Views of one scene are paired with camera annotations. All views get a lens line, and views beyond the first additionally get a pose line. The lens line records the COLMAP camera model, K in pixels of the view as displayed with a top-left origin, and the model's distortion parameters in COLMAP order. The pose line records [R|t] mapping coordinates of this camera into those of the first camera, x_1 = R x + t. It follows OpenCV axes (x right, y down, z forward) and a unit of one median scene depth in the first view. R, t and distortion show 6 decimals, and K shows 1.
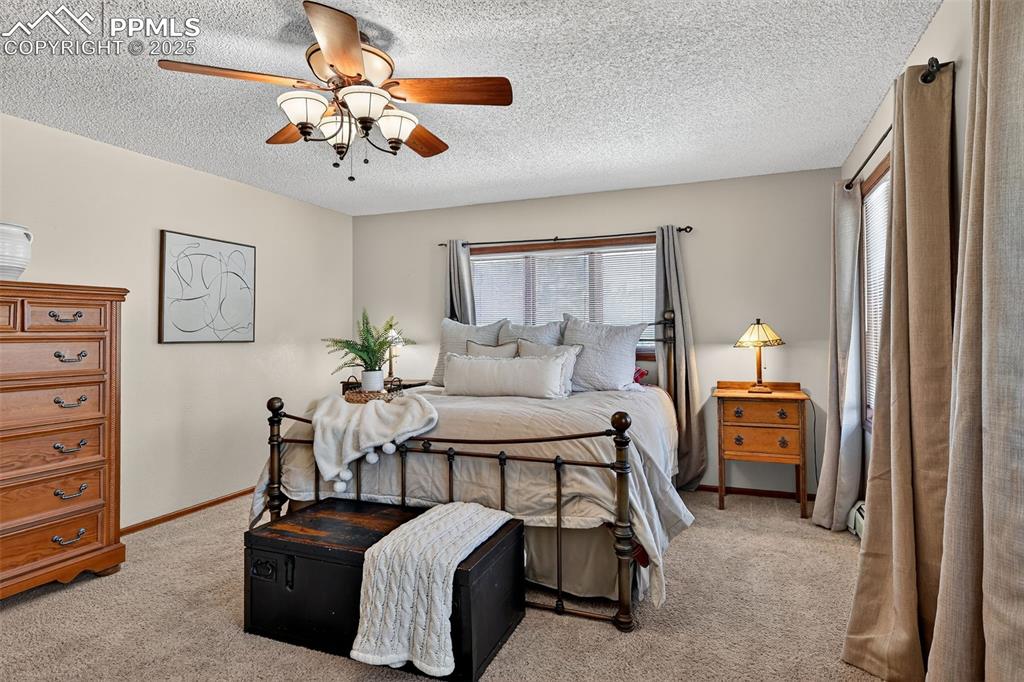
lens RADIAL K [[545.6, 0, 509.5], [0, 545.6, 335.7], [0, 0, 1]] dist [-0.001111, 0.000819]
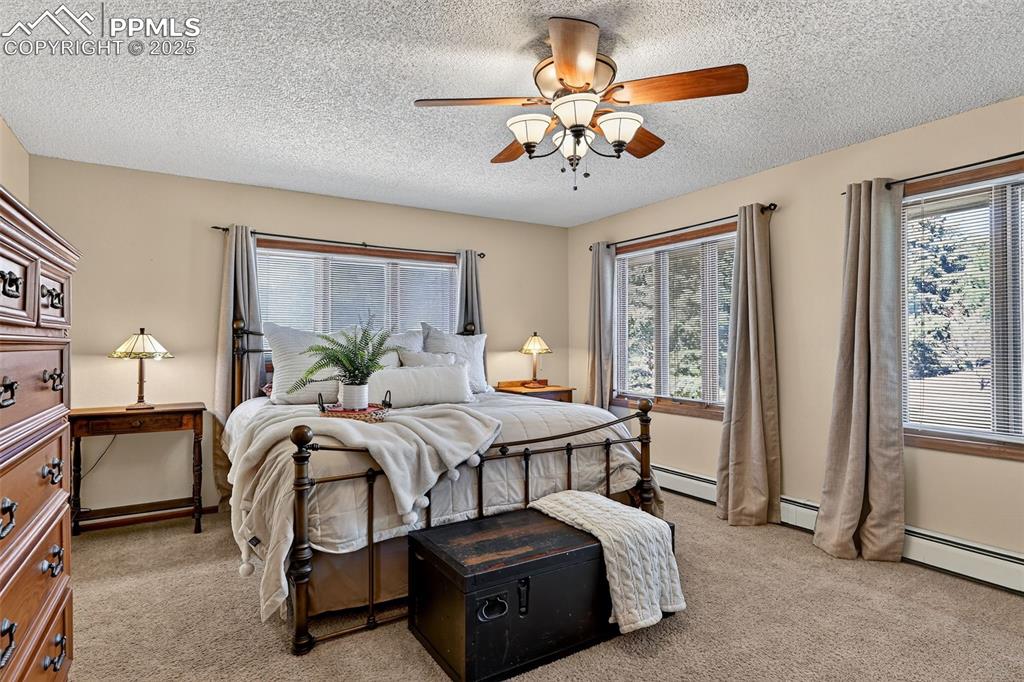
lens RADIAL K [[545.6, 0, 509.0], [0, 545.6, 342.3], [0, 0, 1]] dist [-0.001111, 0.000819]
pose [[0.606237, 0.006823, 0.795255, -0.951111], [-0.001028, 0.999969, -0.007795, 0.006862], [-0.795284, 0.003909, 0.606225, 0.372700]]
